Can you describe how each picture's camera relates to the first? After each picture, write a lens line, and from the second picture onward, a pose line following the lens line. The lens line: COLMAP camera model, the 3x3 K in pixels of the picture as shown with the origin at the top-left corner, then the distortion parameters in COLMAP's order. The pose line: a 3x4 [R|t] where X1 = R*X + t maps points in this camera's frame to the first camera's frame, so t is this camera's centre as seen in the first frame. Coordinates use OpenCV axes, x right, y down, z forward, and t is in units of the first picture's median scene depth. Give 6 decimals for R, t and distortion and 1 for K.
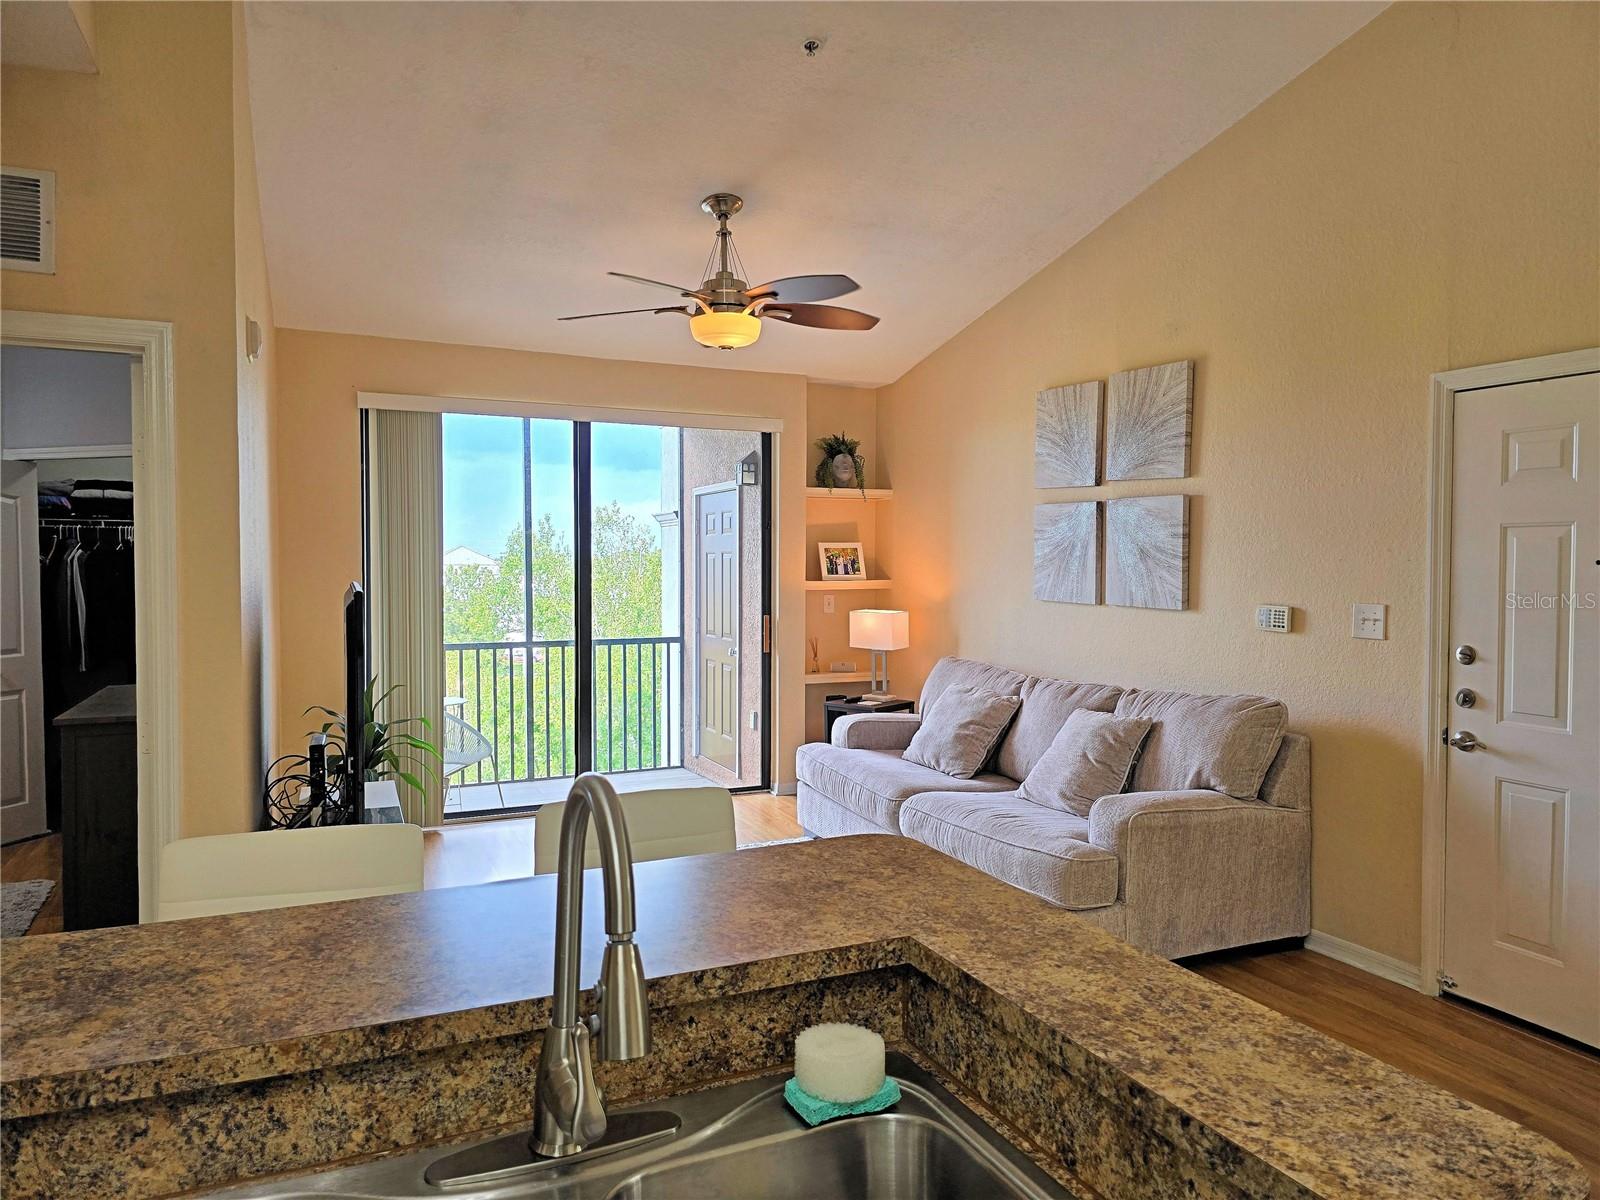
lens RADIAL K [[1091.4, 0, 799.1], [0, 1091.4, 599.5], [0, 0, 1]] dist [0.043981, -0.029609]
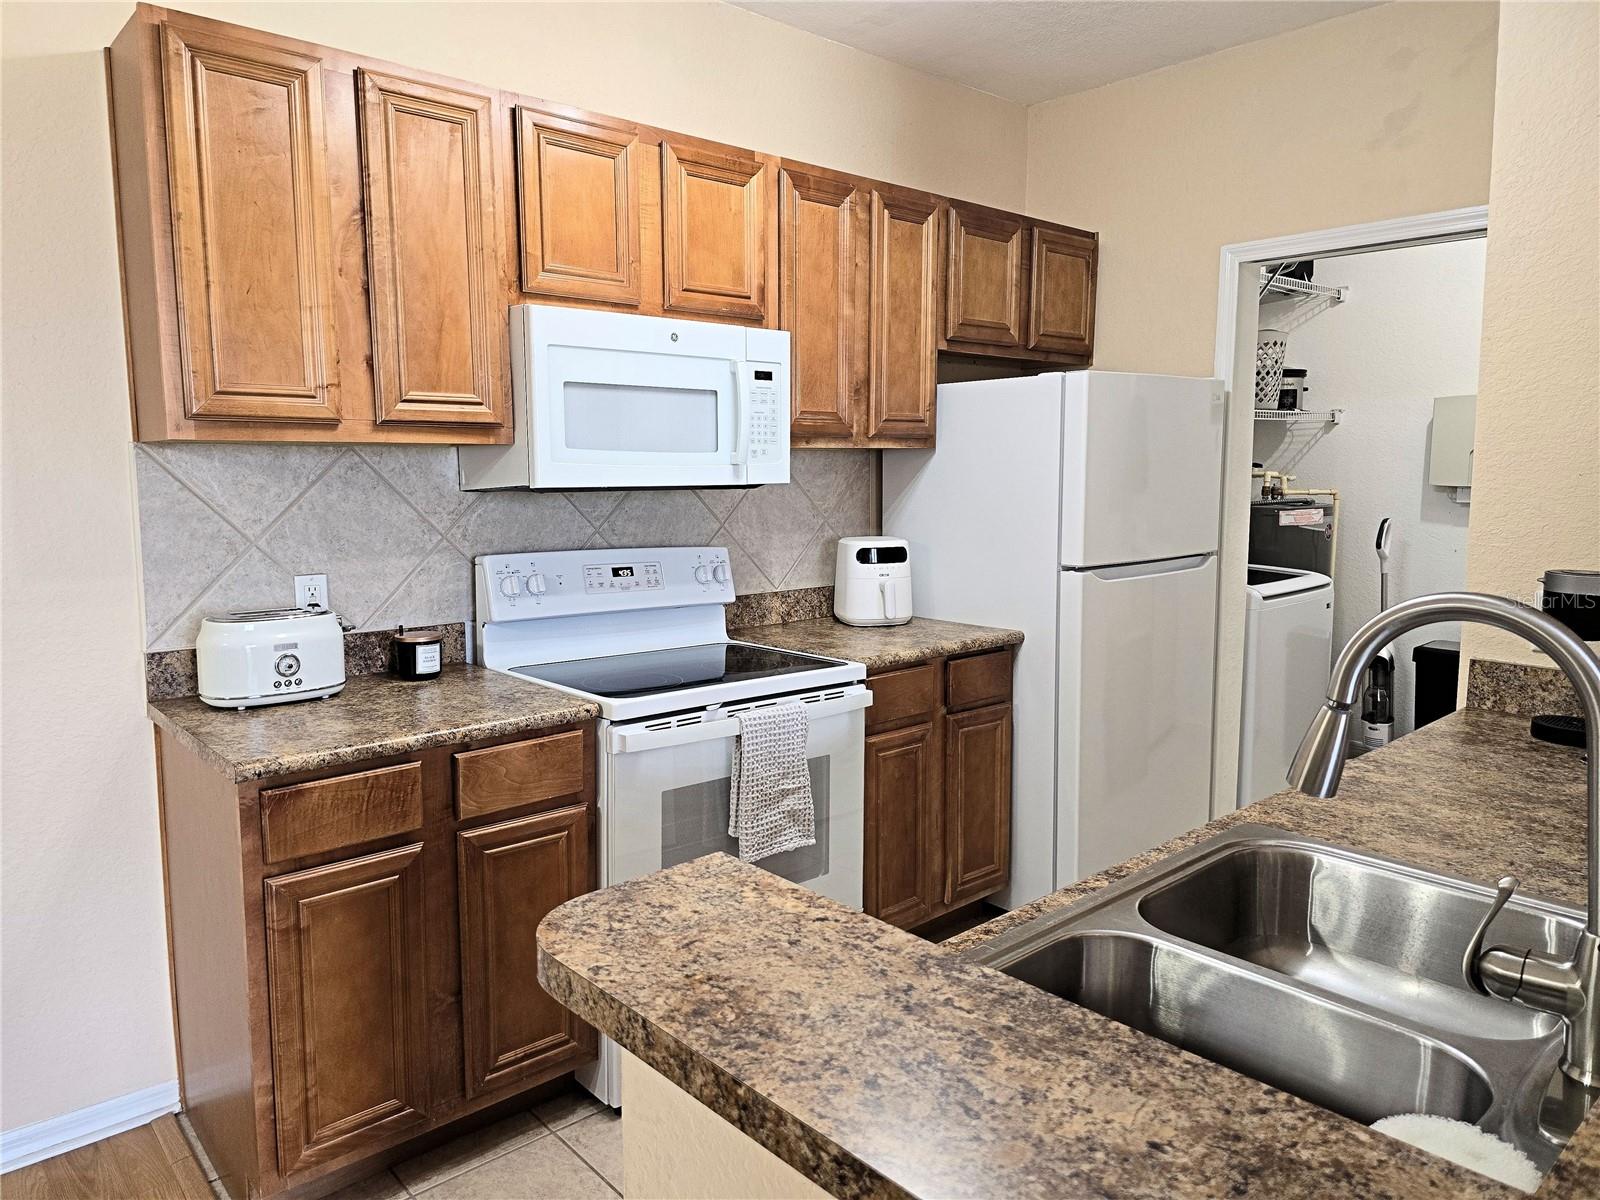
lens RADIAL K [[1091.4, 0, 796.0], [0, 1091.4, 596.6], [0, 0, 1]] dist [0.043981, -0.029609]
pose [[-0.951409, 0.039000, -0.305452, 0.131294], [-0.008885, 0.988058, 0.153829, 0.004521], [0.307803, 0.149068, -0.939700, 0.341605]]
